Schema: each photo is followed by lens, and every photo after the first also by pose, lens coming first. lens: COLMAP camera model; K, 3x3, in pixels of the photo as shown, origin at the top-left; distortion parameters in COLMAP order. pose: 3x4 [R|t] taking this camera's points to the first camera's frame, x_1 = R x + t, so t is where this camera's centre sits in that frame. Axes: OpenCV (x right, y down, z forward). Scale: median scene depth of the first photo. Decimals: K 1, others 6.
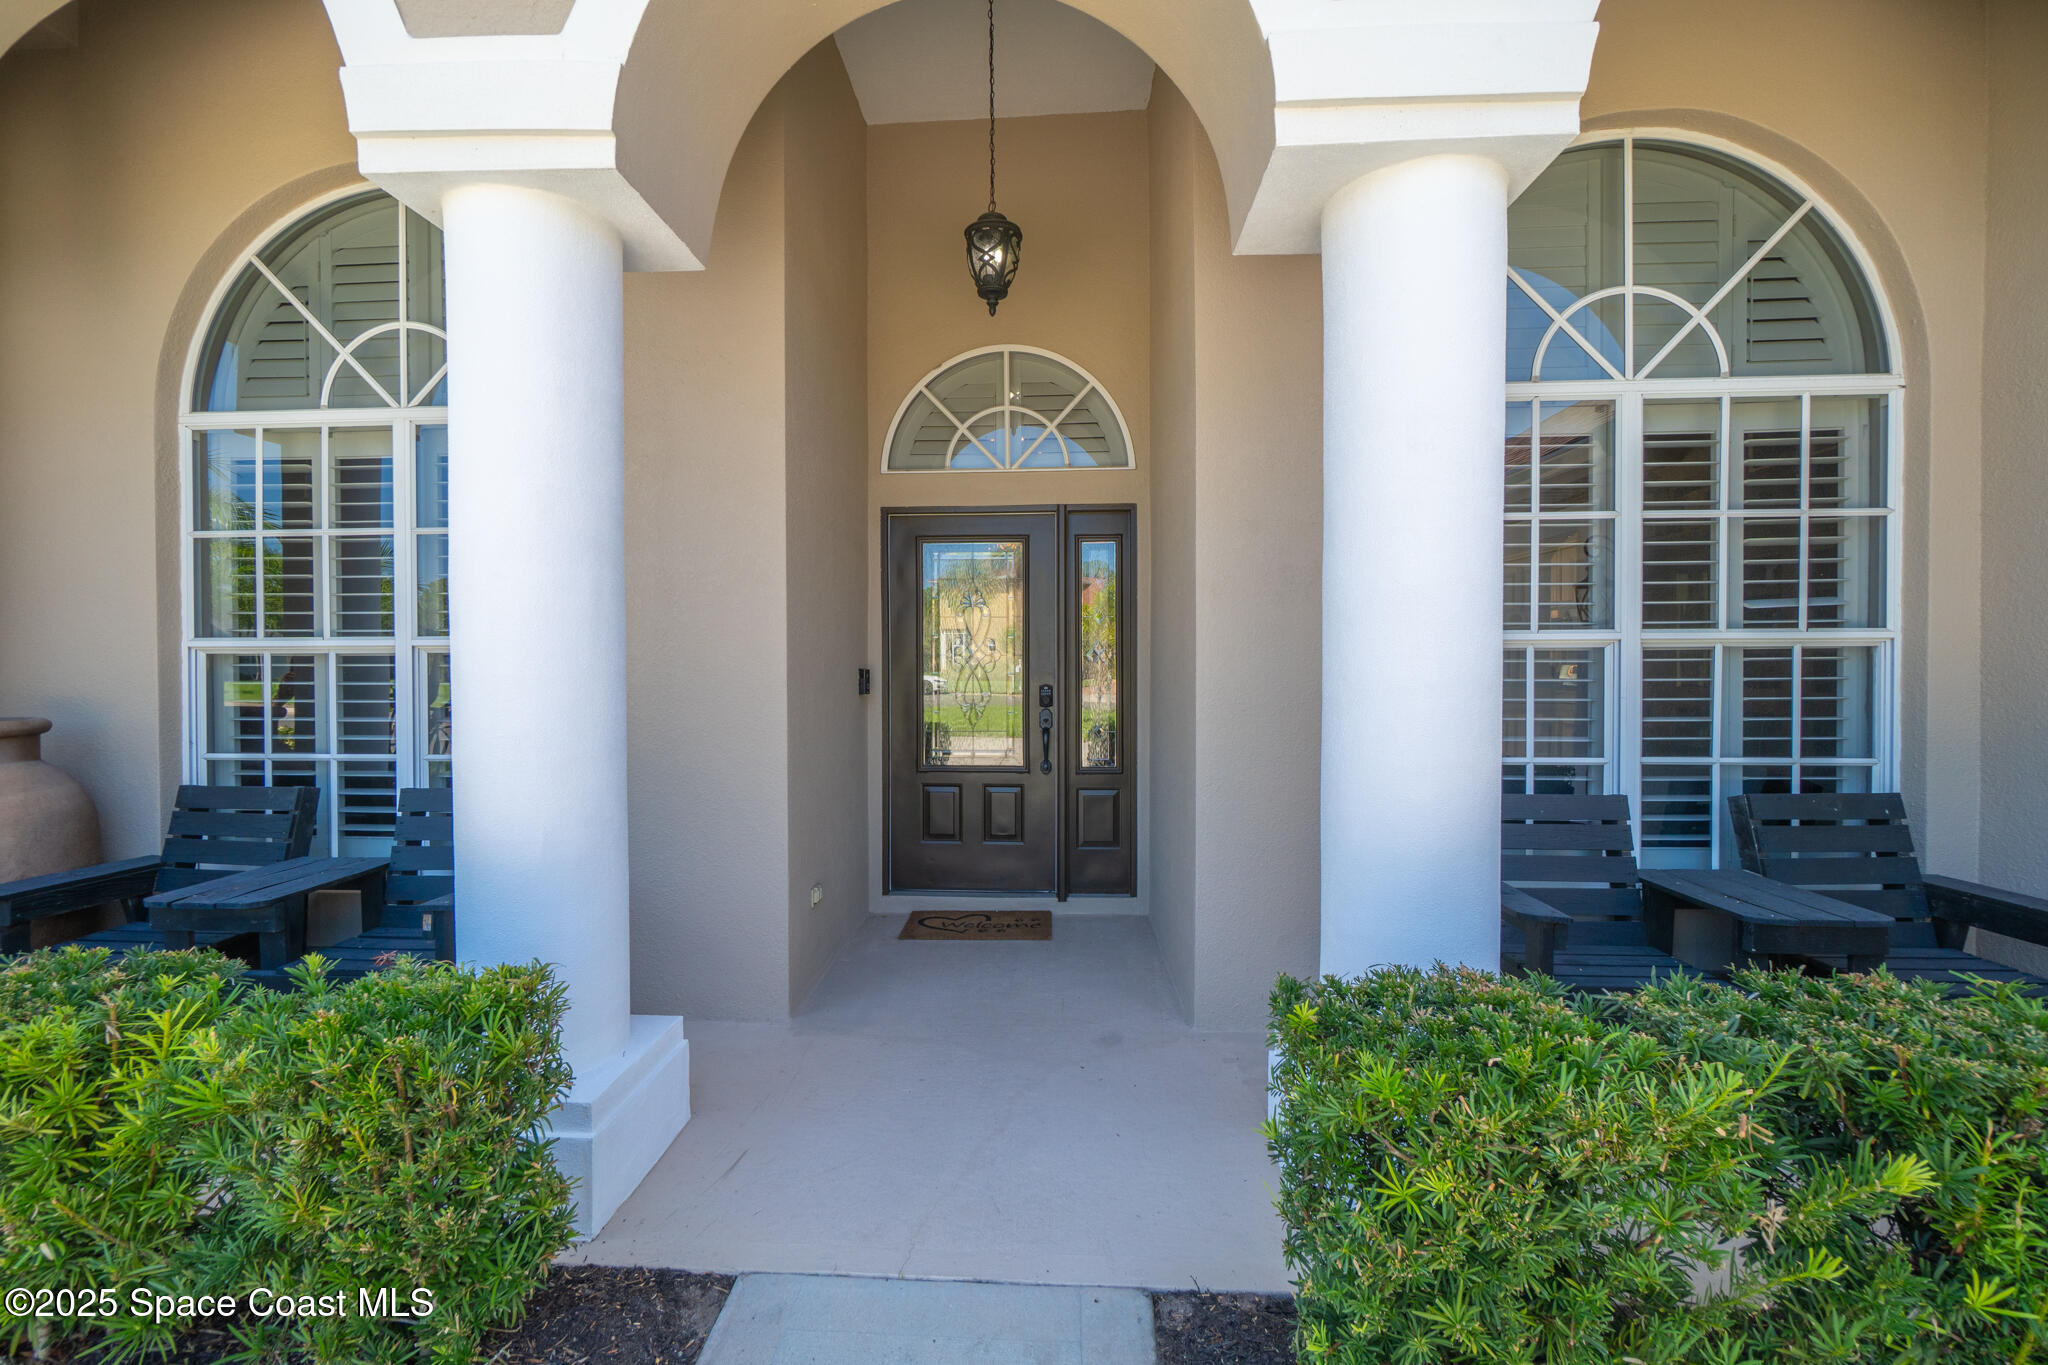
lens RADIAL K [[869.8, 0, 1014.4], [0, 869.8, 657.2], [0, 0, 1]] dist [-0.005841, 0.000925]
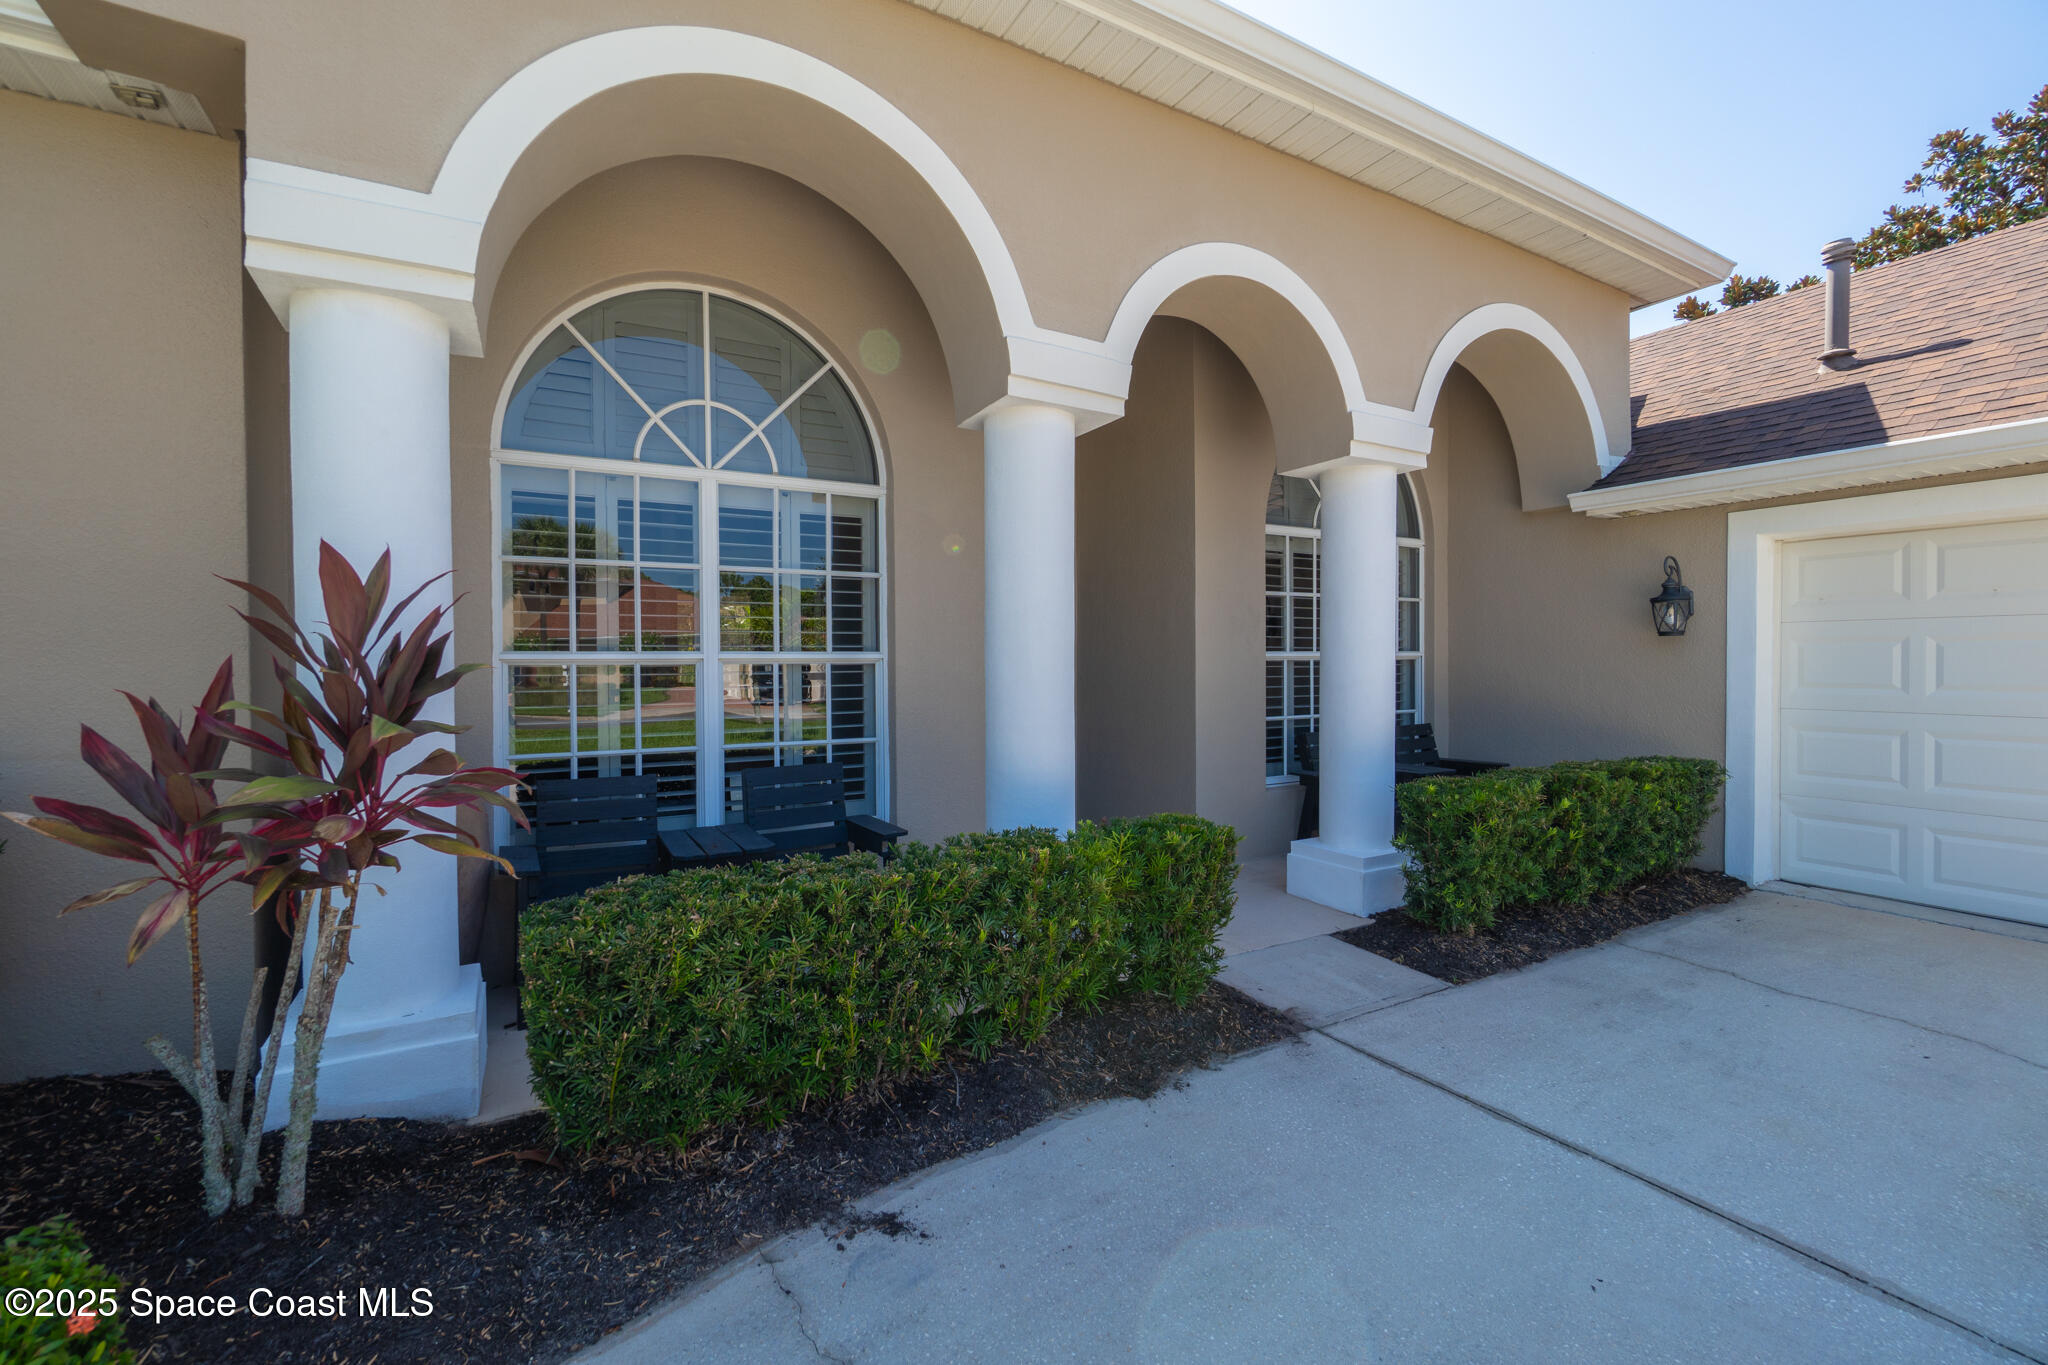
lens RADIAL K [[869.8, 0, 1005.1], [0, 869.8, 676.0], [0, 0, 1]] dist [-0.005841, 0.000925]
pose [[0.842755, -0.007768, 0.538241, -0.788698], [0.010480, 0.999943, -0.001978, 0.016040], [-0.538195, 0.007307, 0.842789, -0.226816]]
